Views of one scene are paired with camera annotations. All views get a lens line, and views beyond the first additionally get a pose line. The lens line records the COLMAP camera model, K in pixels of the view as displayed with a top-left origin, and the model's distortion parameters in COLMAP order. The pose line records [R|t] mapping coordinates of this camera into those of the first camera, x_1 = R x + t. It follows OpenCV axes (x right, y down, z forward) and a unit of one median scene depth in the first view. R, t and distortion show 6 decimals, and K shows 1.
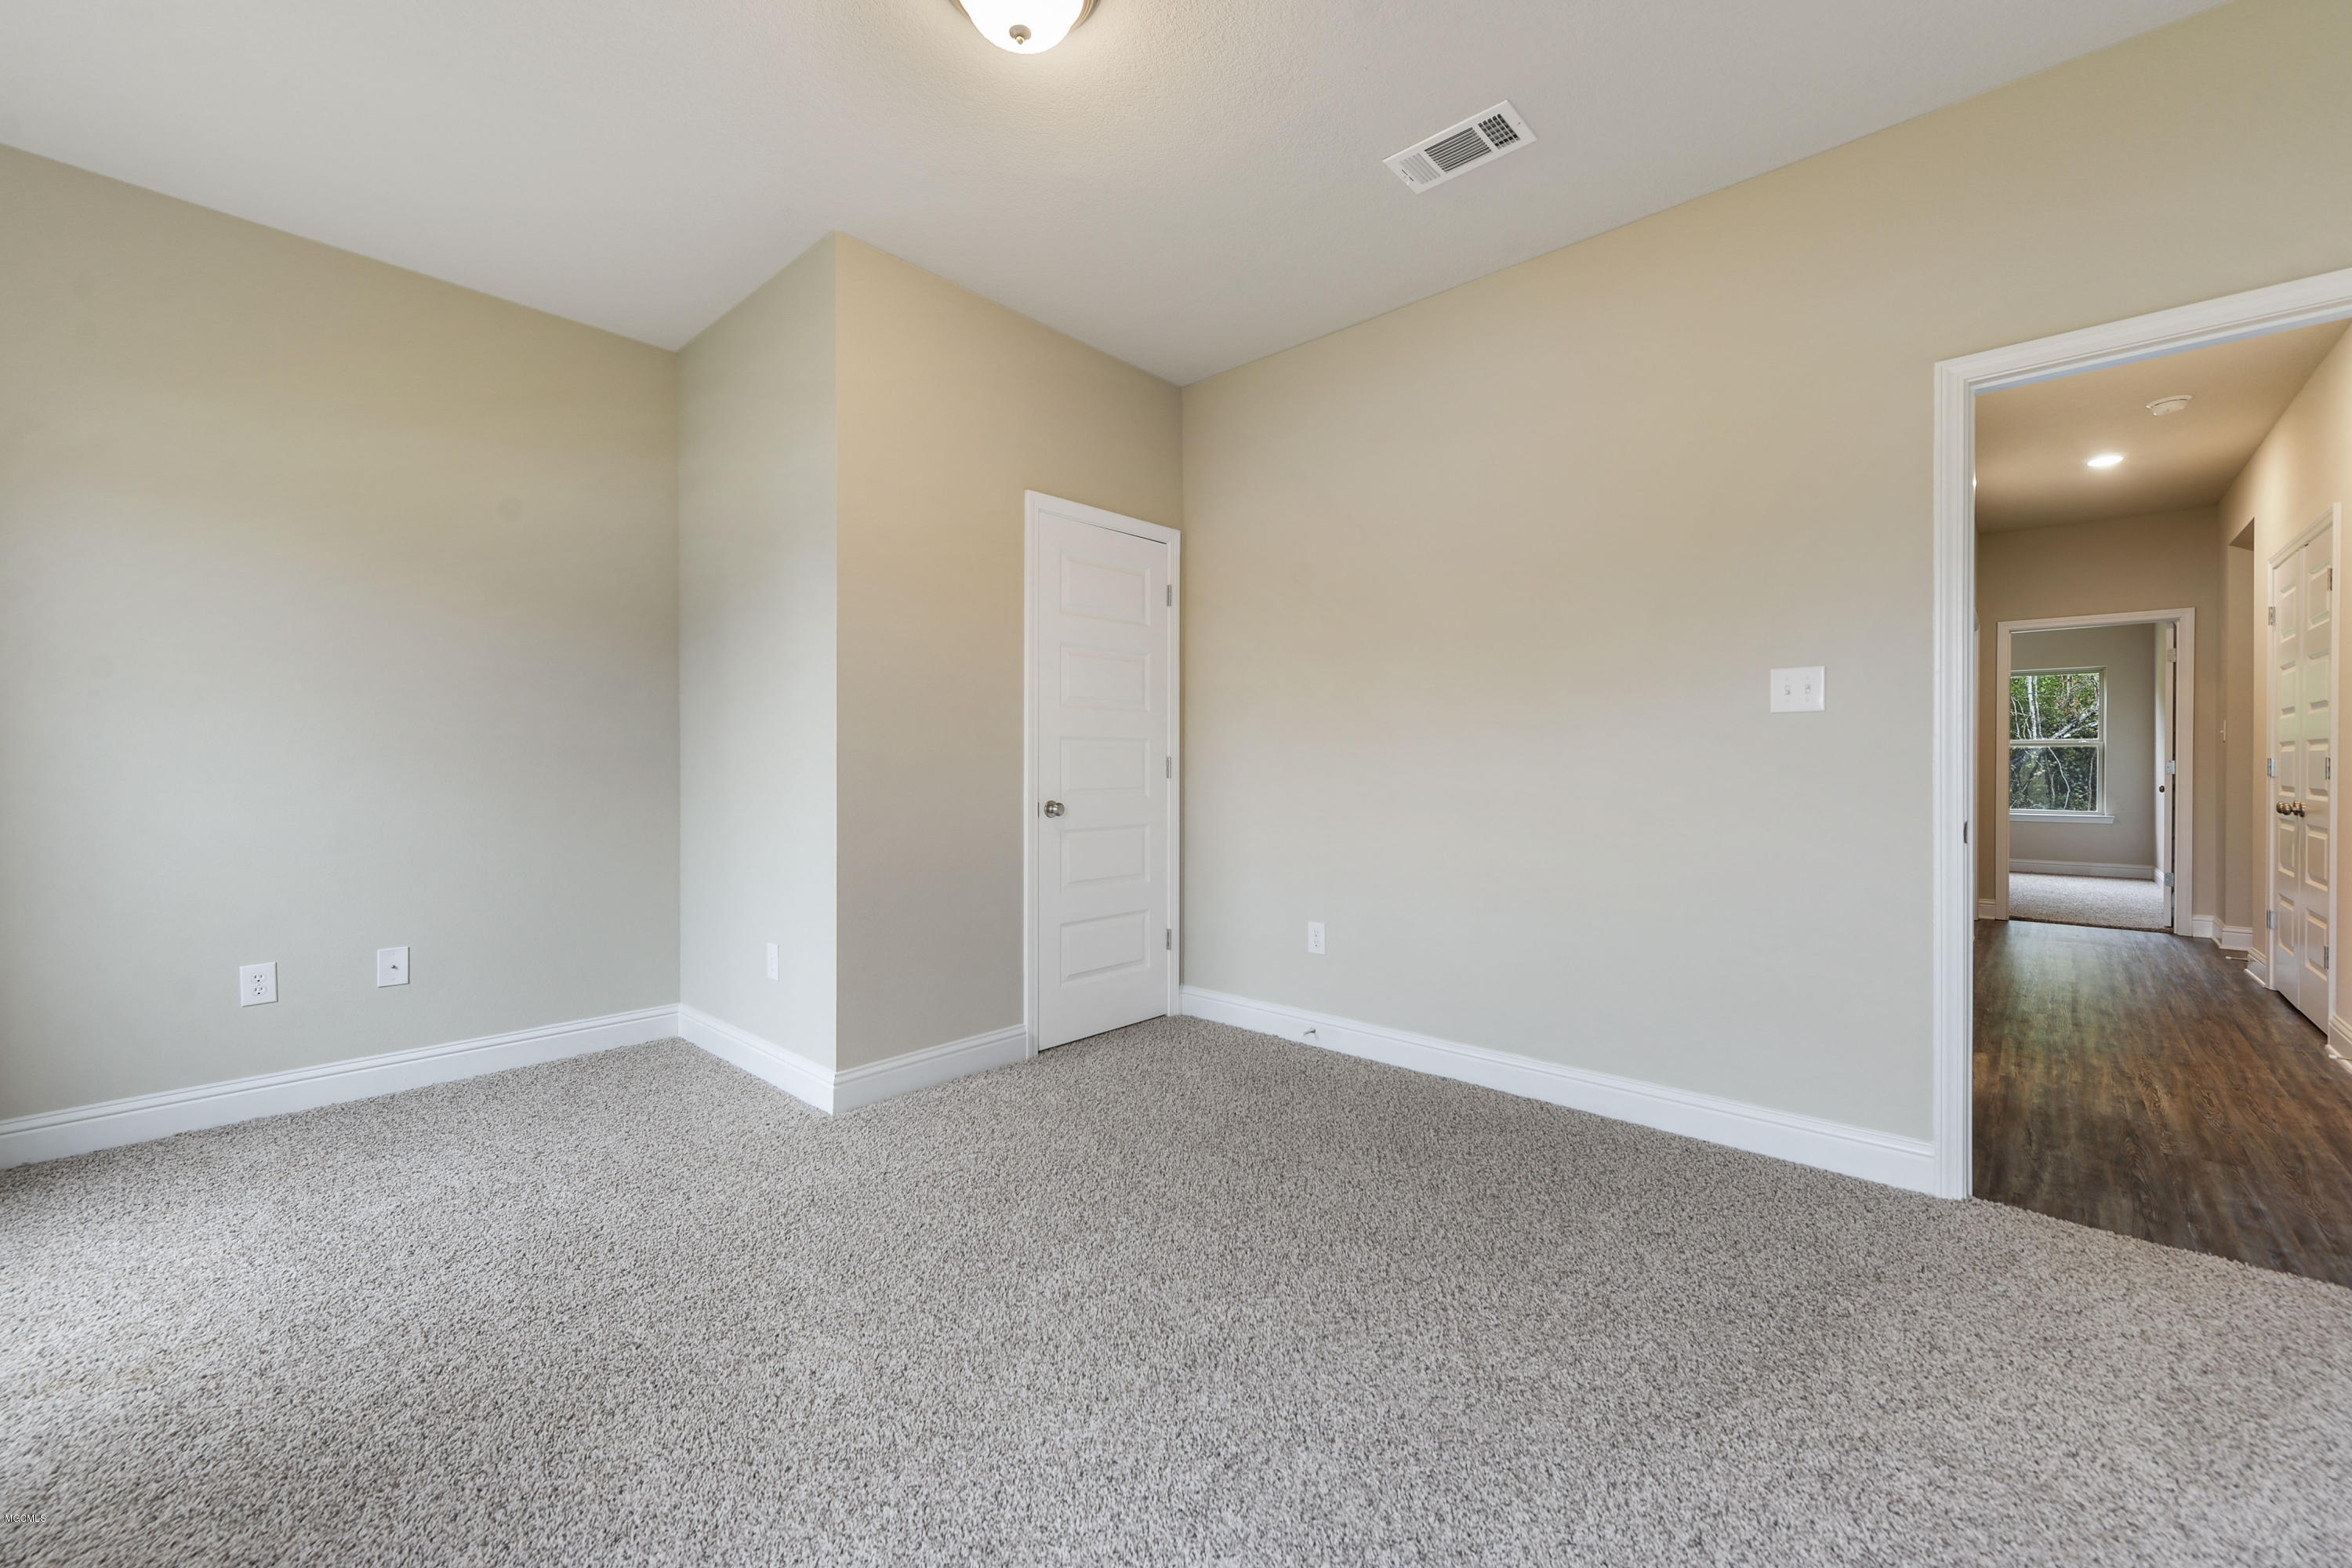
lens RADIAL K [[934.2, 0, 1176.0], [0, 934.2, 784.0], [0, 0, 1]] dist [0.001856, -0.003734]
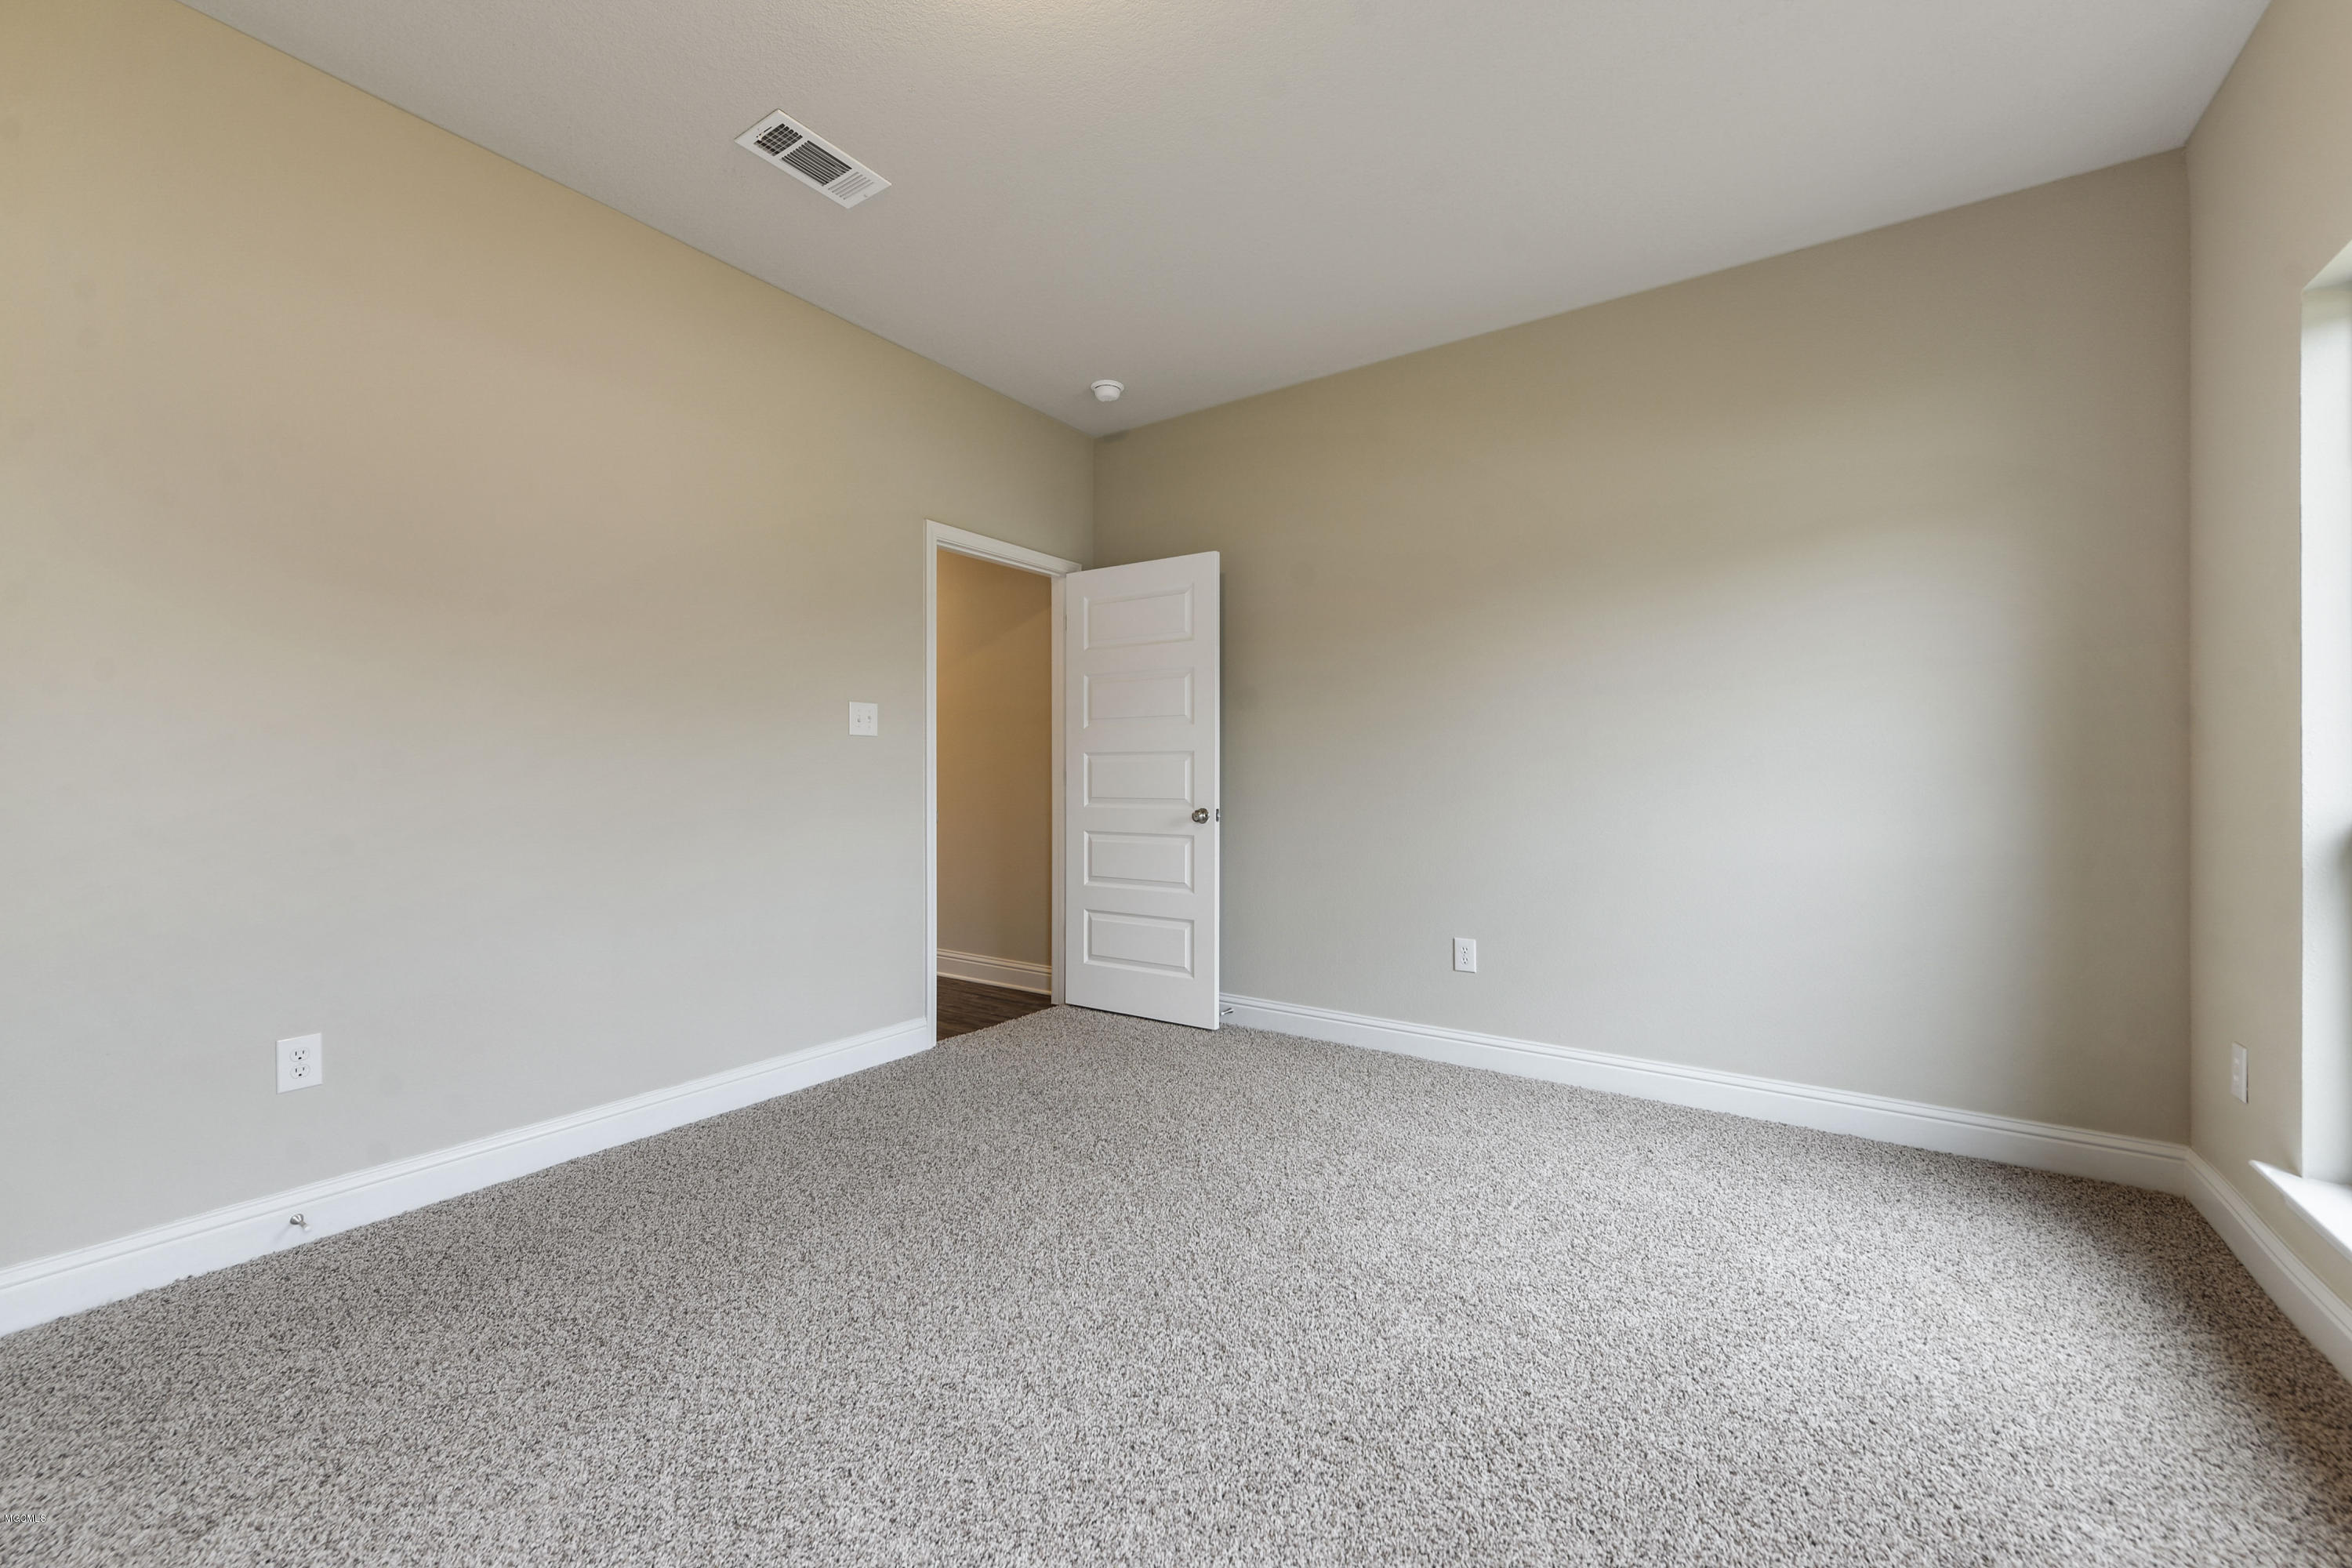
lens RADIAL K [[934.2, 0, 1176.0], [0, 934.2, 784.0], [0, 0, 1]] dist [0.001856, -0.003734]
pose [[-0.160331, -0.006716, 0.987040, -0.637787], [0.015286, 0.999840, 0.009286, -0.010806], [-0.986945, 0.016576, -0.160203, 0.661623]]
